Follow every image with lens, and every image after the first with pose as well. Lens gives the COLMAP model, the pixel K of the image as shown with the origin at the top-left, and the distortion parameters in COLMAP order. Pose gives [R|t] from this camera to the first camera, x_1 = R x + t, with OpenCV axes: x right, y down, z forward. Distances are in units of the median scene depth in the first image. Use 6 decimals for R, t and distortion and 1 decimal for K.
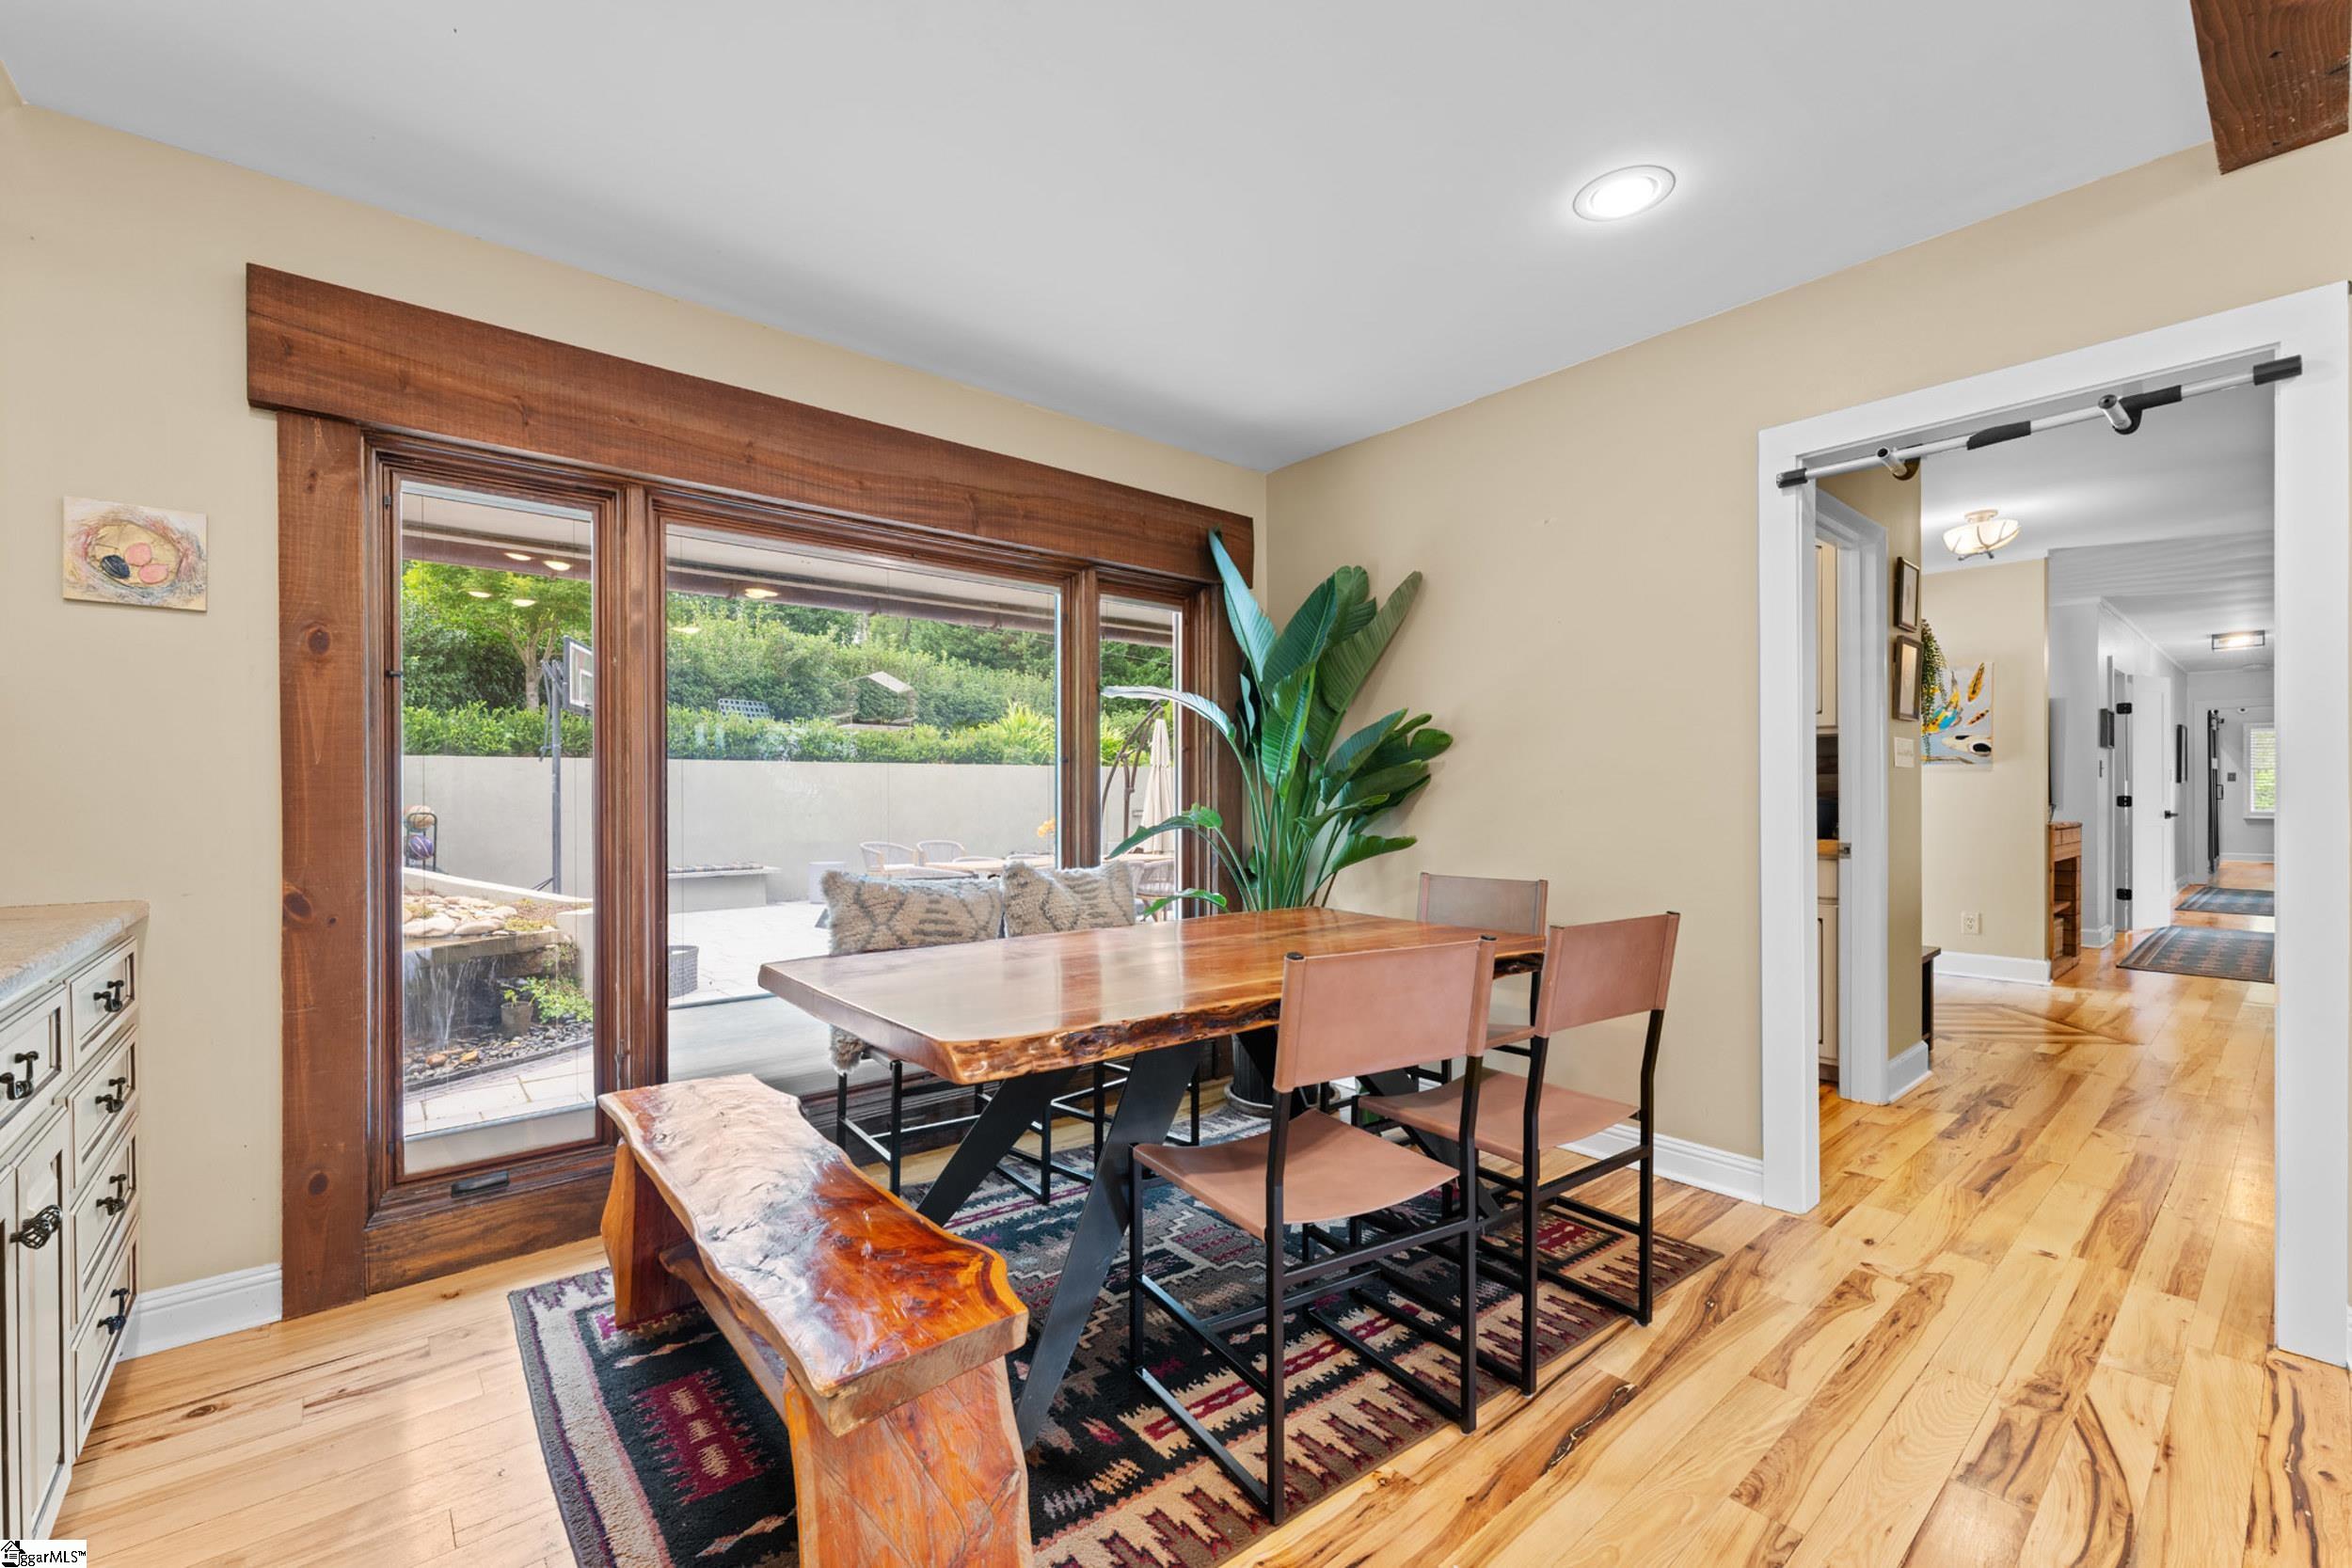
lens RADIAL K [[988.6, 0, 1167.1], [0, 988.6, 797.9], [0, 0, 1]] dist [0.000011, 0.000425]
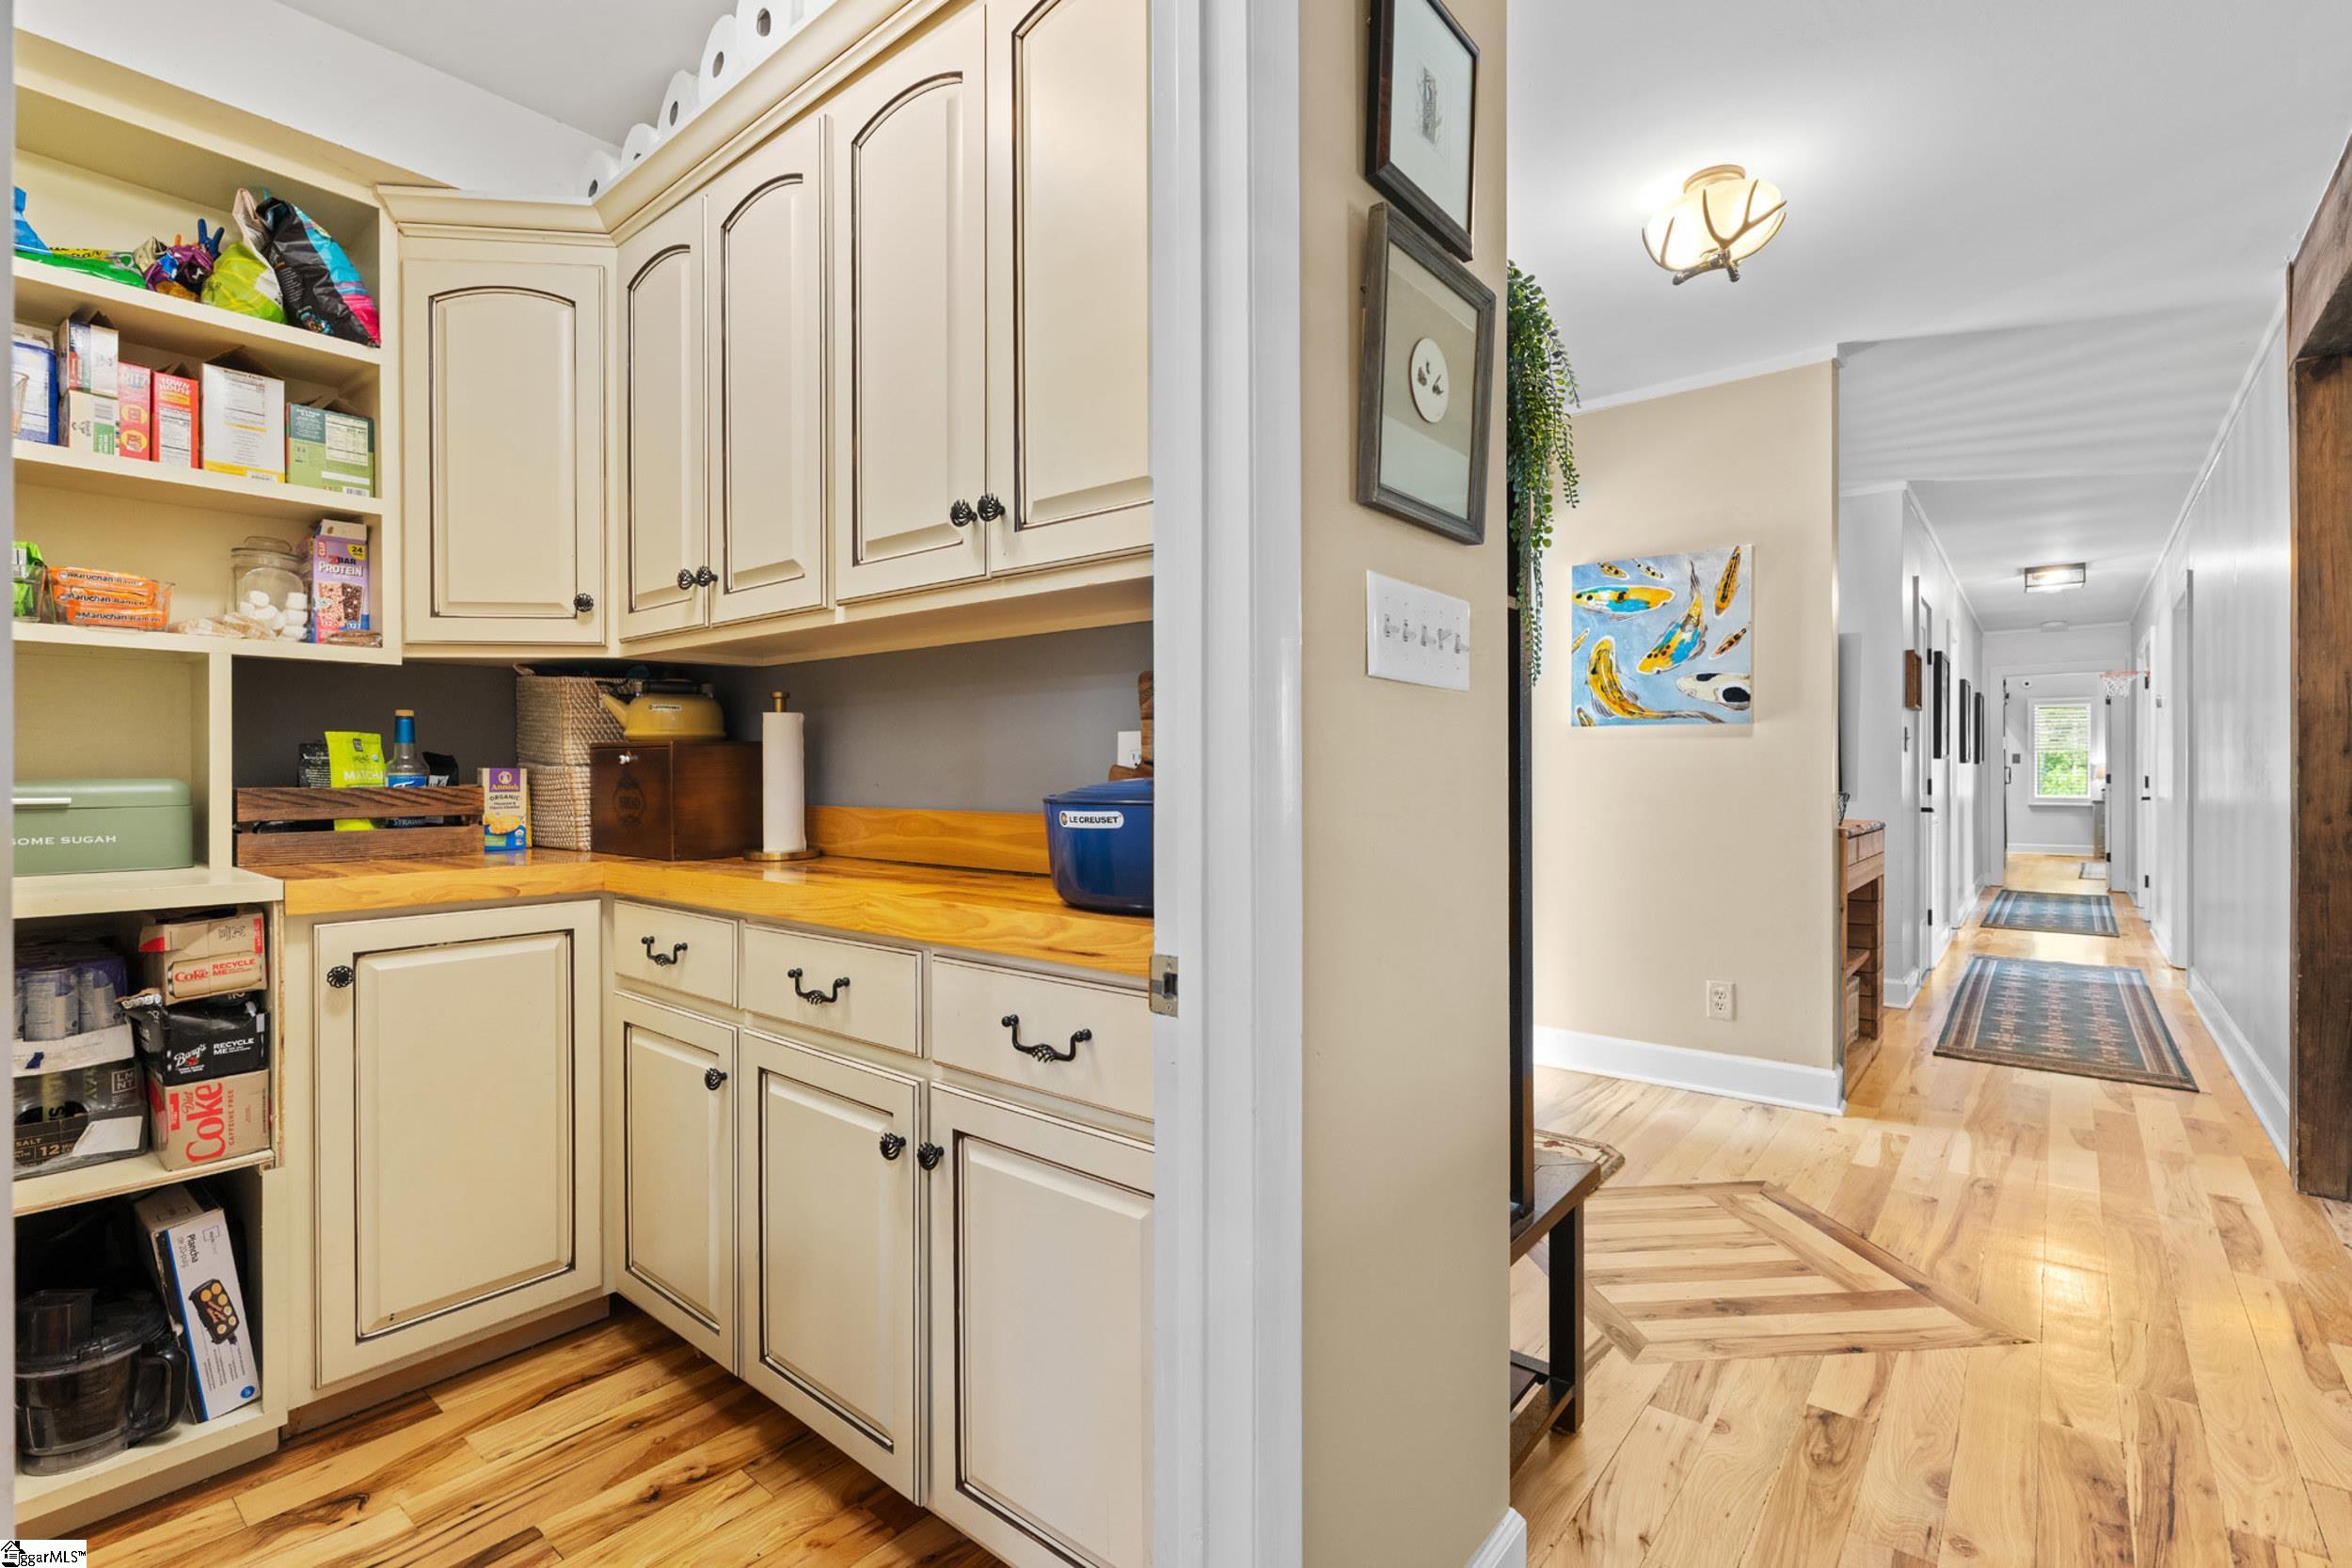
lens RADIAL K [[1070.5, 0, 1176.0], [0, 1070.5, 784.0], [0, 0, 1]] dist [-0.004516, -0.000529]
pose [[0.984999, -0.001141, 0.172558, 0.418600], [0.000923, 0.999999, 0.001343, -0.000300], [-0.172559, -0.001163, 0.984998, 0.470064]]
